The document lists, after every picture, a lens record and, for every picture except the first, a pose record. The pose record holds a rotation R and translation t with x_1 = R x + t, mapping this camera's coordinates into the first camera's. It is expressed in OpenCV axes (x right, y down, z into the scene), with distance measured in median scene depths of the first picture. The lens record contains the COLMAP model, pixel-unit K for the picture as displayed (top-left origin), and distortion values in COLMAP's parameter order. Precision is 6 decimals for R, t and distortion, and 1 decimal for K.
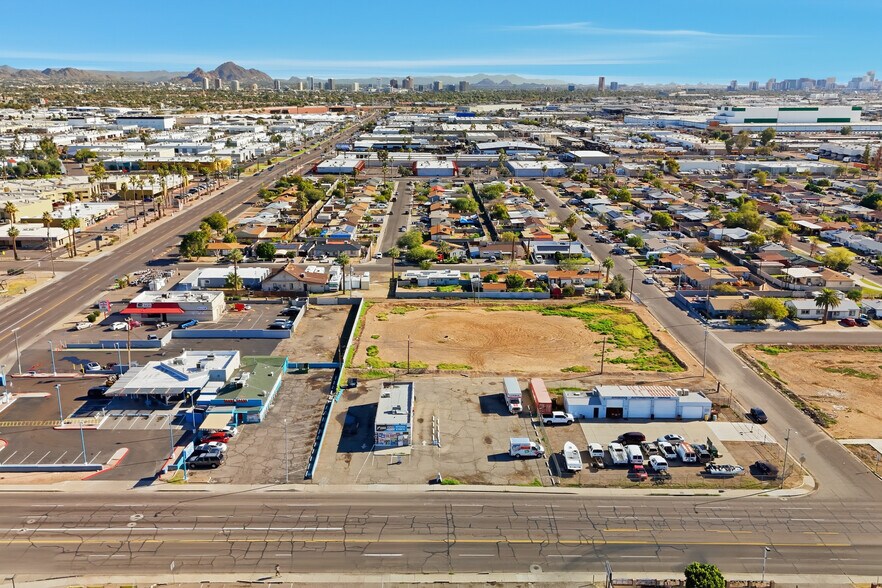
lens RADIAL K [[758.3, 0, 426.8], [0, 758.3, 304.8], [0, 0, 1]] dist [0.090699, -0.110422]
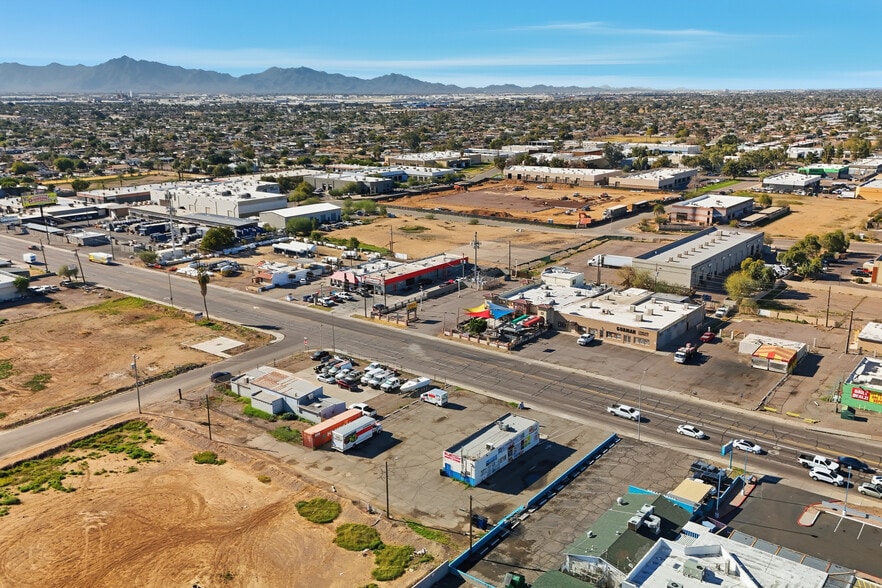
lens RADIAL K [[774.3, 0, 441.0], [0, 774.3, 294.0], [0, 0, 1]] dist [0.095853, -0.125203]
pose [[-0.792178, -0.158401, 0.589375, -0.438648], [0.171117, 0.869341, 0.463643, -0.395264], [-0.585809, 0.468140, -0.661568, 1.348327]]
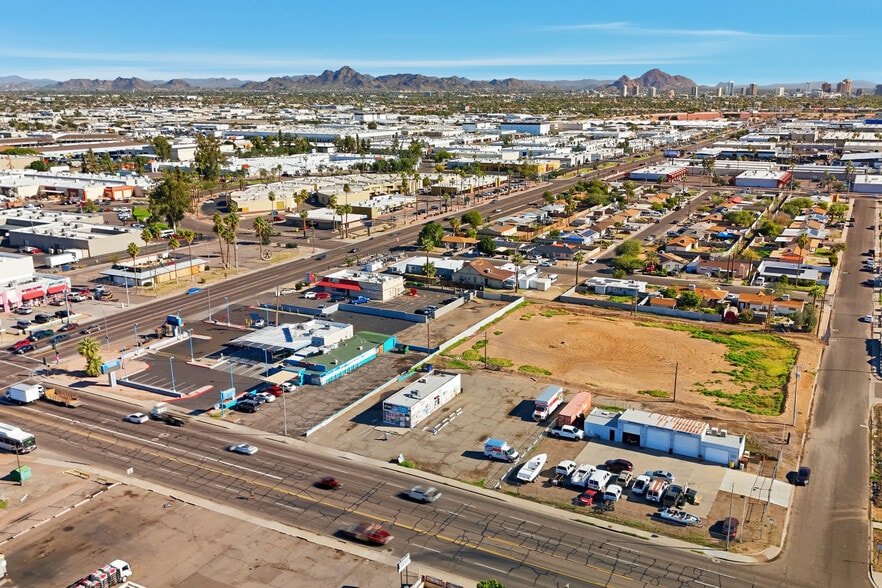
lens RADIAL K [[754.7, 0, 468.9], [0, 754.7, 305.5], [0, 0, 1]] dist [0.085792, -0.120267]
pose [[0.891097, 0.119833, -0.437705, 0.400493], [-0.122328, 0.992232, 0.022609, -0.015880], [0.437015, 0.033397, 0.898834, 0.060078]]
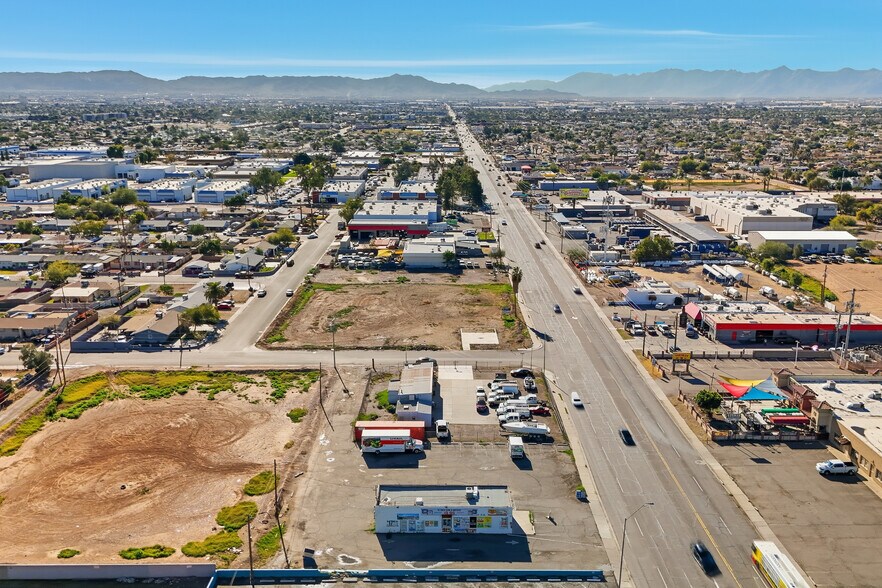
lens RADIAL K [[774.3, 0, 441.0], [0, 774.3, 294.0], [0, 0, 1]] dist [0.095853, -0.125203]
pose [[0.004315, -0.254912, 0.966955, -0.654563], [0.277376, 0.929326, 0.243754, -0.223866], [-0.960752, 0.267159, 0.074716, 0.761114]]
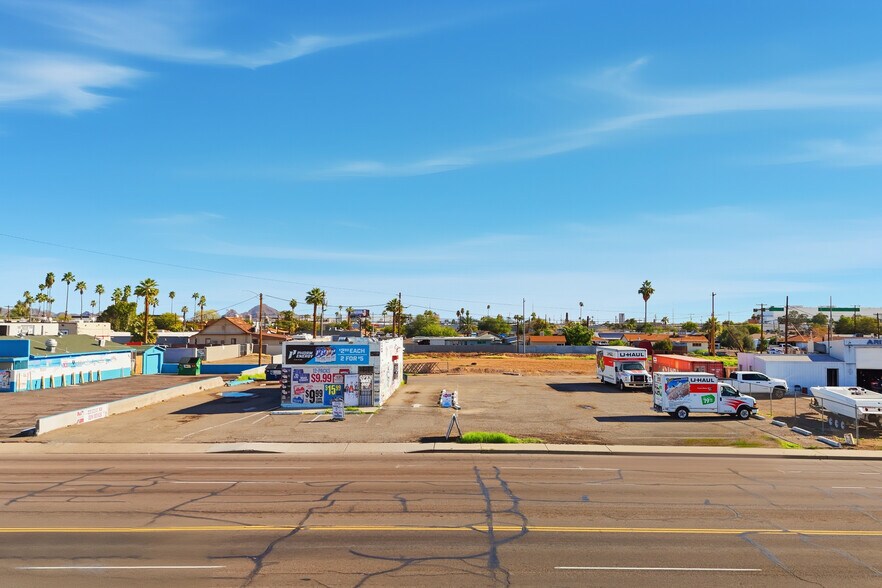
lens RADIAL K [[774.3, 0, 441.0], [0, 774.3, 294.0], [0, 0, 1]] dist [0.095853, -0.125203]
pose [[0.999868, -0.007906, -0.014208, 0.011913], [0.003227, 0.952931, -0.303171, 0.199815], [0.015936, 0.303085, 0.952830, 0.505929]]
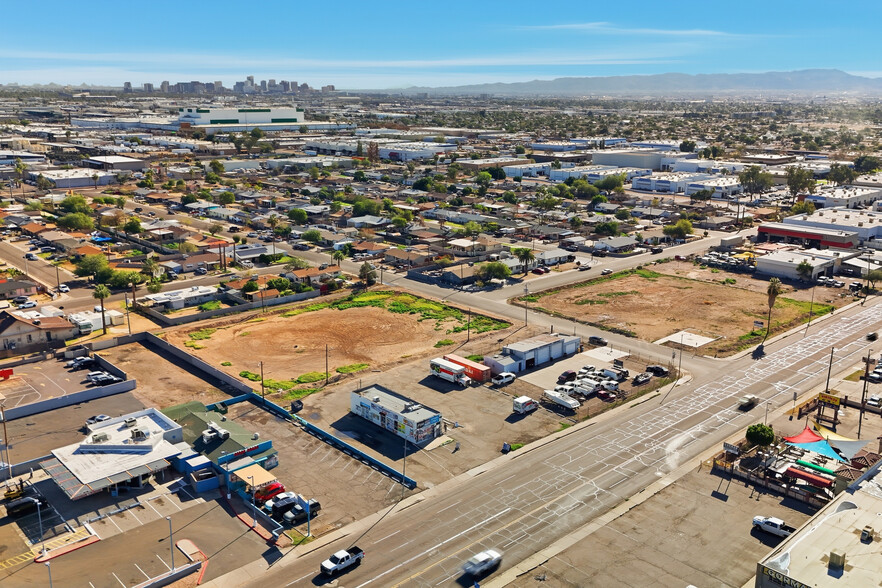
lens RADIAL K [[774.3, 0, 441.0], [0, 774.3, 294.0], [0, 0, 1]] dist [0.095853, -0.125203]
pose [[0.734638, -0.172038, 0.656285, -0.551798], [0.185288, 0.981419, 0.049859, -0.044103], [-0.652668, 0.084974, 0.752864, 0.152354]]
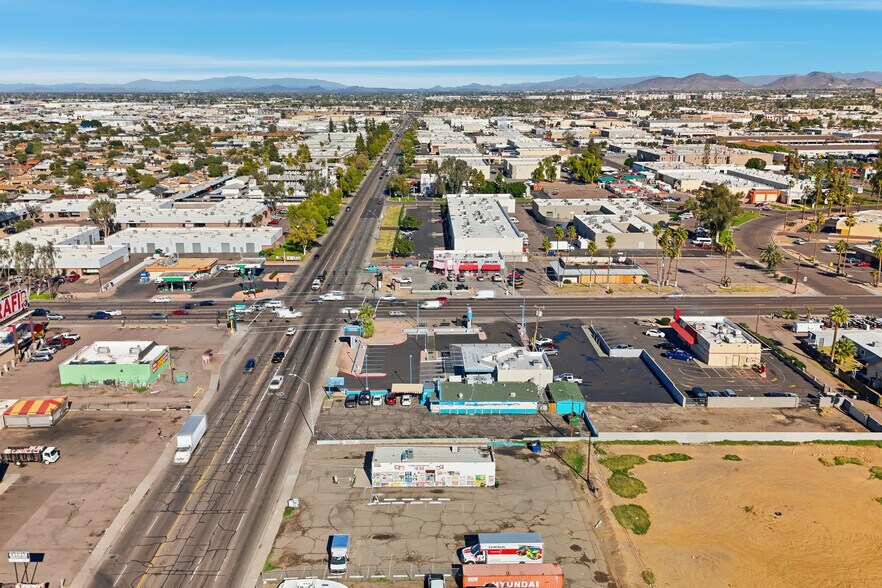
lens RADIAL K [[758.3, 0, 426.8], [0, 758.3, 304.8], [0, 0, 1]] dist [0.090699, -0.110422]
pose [[0.002466, 0.267326, -0.963603, 0.642710], [-0.273033, 0.927173, 0.256520, -0.214402], [0.962002, 0.262462, 0.075275, 0.758315]]
